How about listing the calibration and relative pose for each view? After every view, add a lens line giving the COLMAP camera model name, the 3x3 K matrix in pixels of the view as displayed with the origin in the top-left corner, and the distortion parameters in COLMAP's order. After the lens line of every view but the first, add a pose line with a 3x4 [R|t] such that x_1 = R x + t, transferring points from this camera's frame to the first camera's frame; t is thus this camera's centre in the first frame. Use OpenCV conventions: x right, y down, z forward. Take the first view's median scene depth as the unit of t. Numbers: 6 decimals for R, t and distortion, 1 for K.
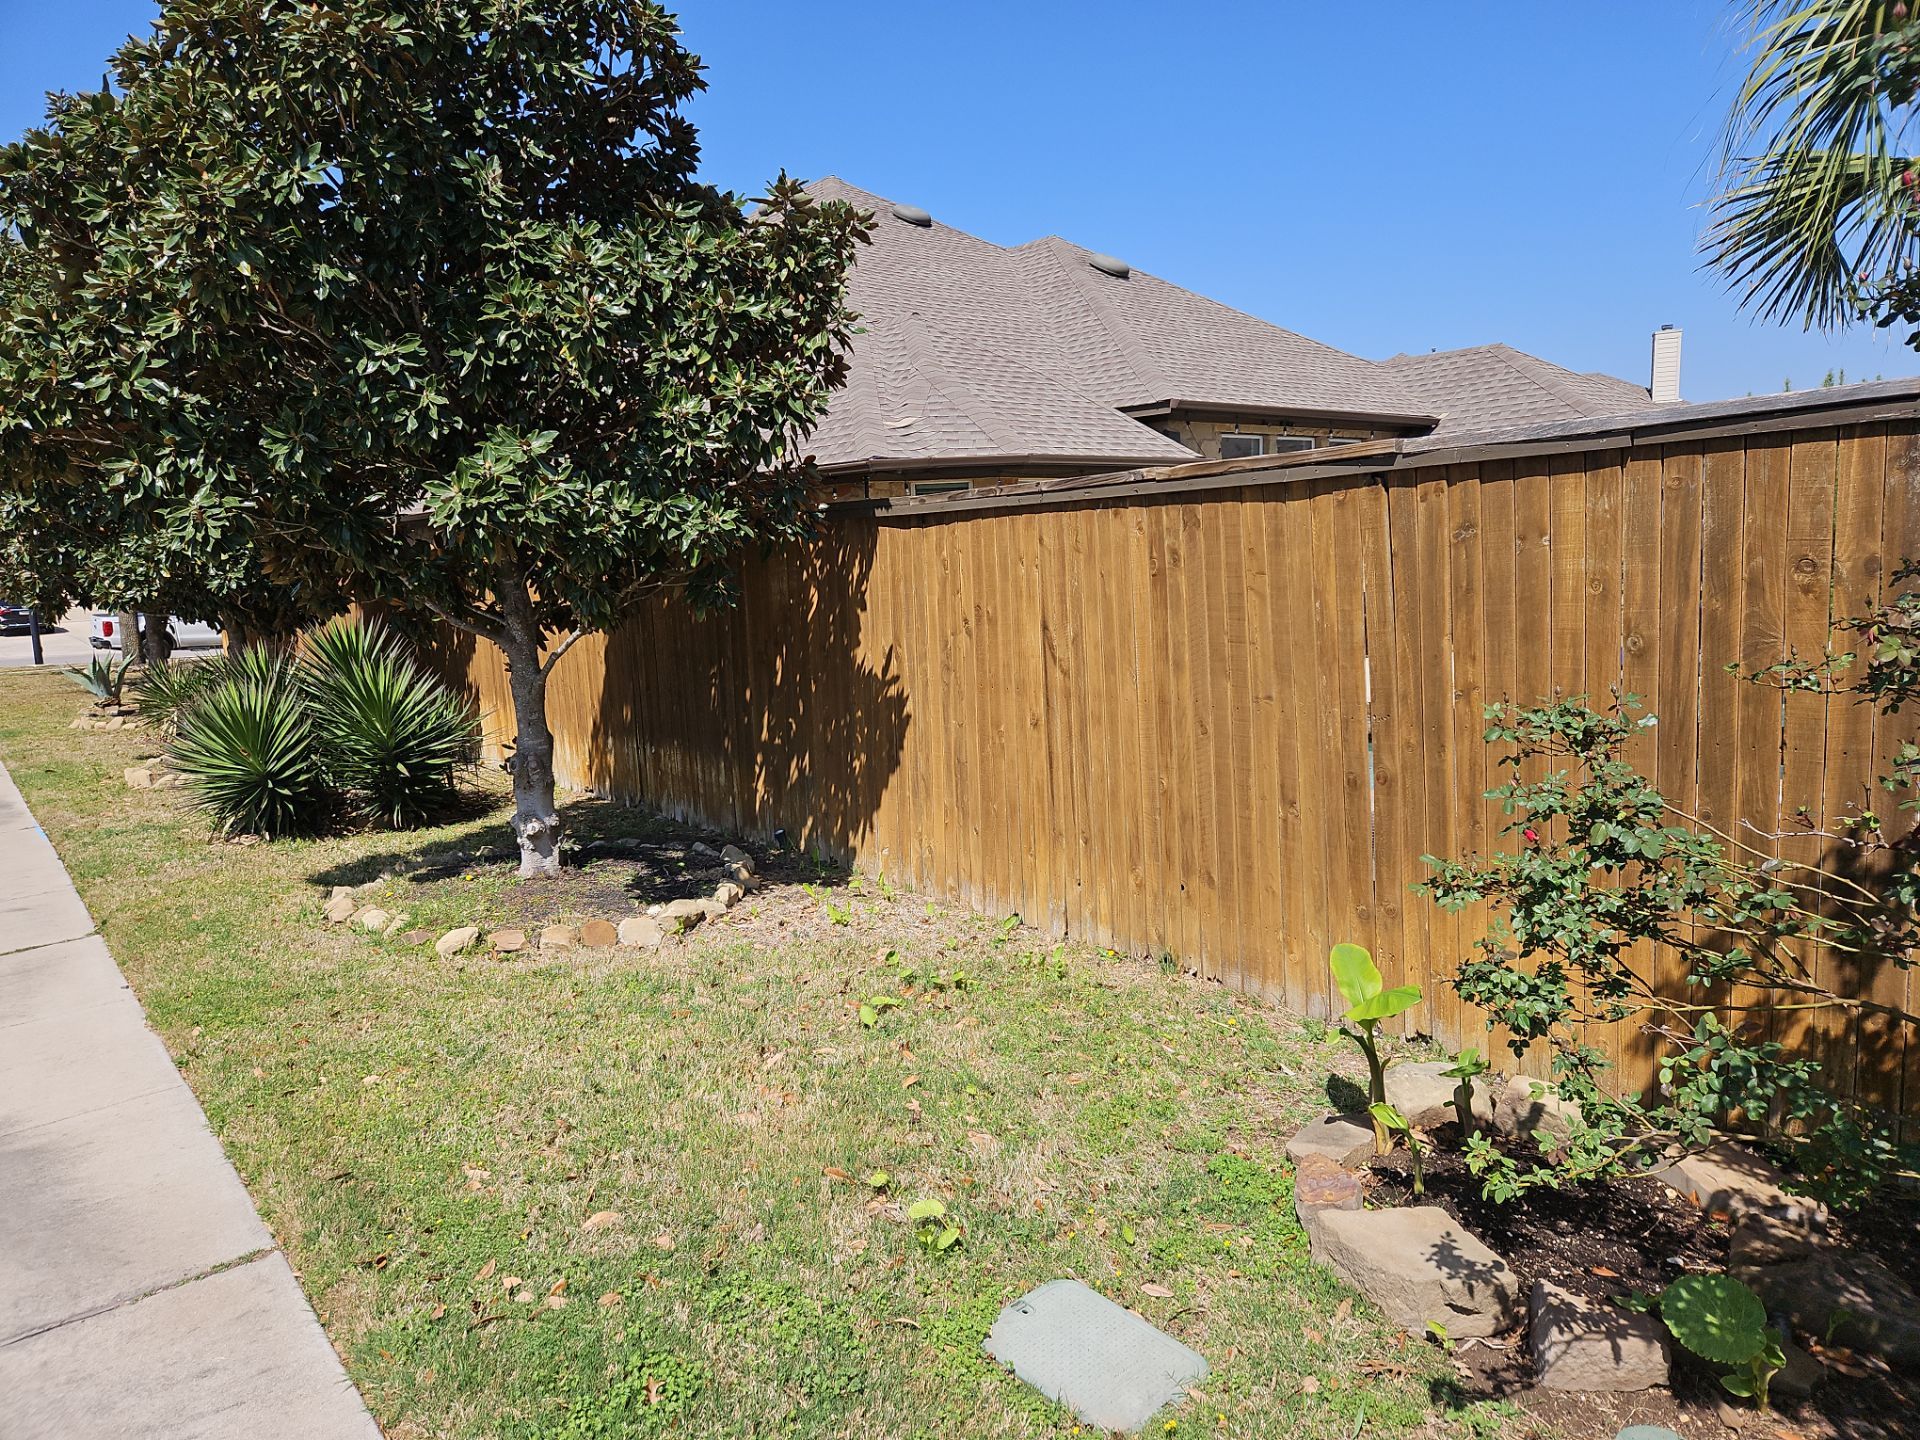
lens RADIAL K [[1298.2, 0, 960.0], [0, 1298.2, 720.0], [0, 0, 1]] dist [0.101726, -0.112988]
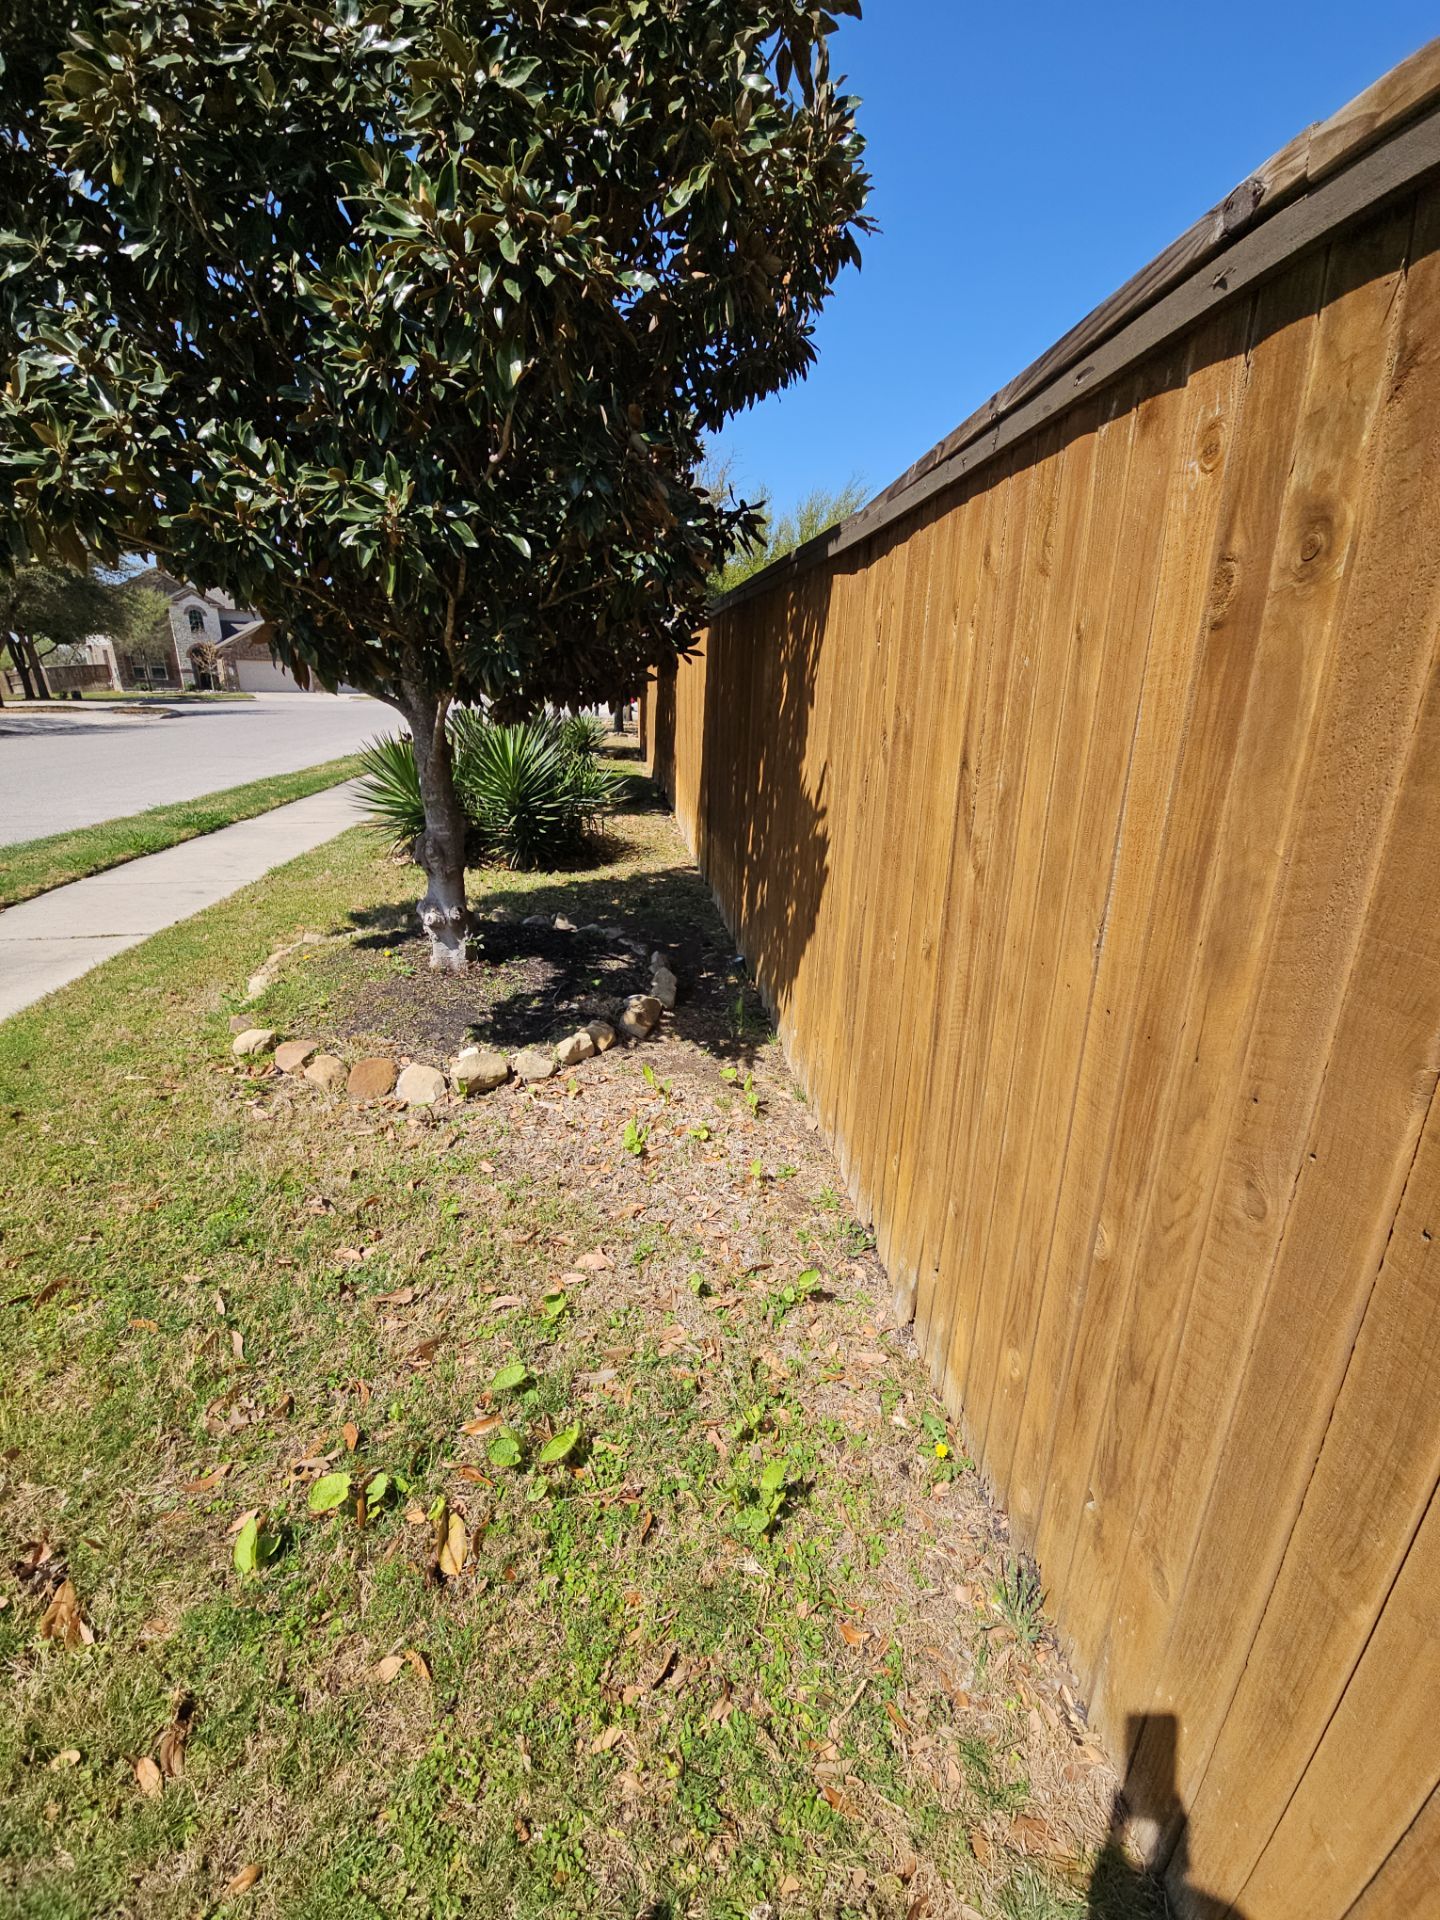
lens RADIAL K [[827.7, 0, 720.0], [0, 827.7, 960.0], [0, 0, 1]] dist [0.001668, 0.000188]
pose [[0.873902, 0.222981, -0.431943, 0.121432], [-0.131357, 0.963852, 0.231806, -0.055707], [0.468017, -0.145837, 0.871603, 0.638789]]
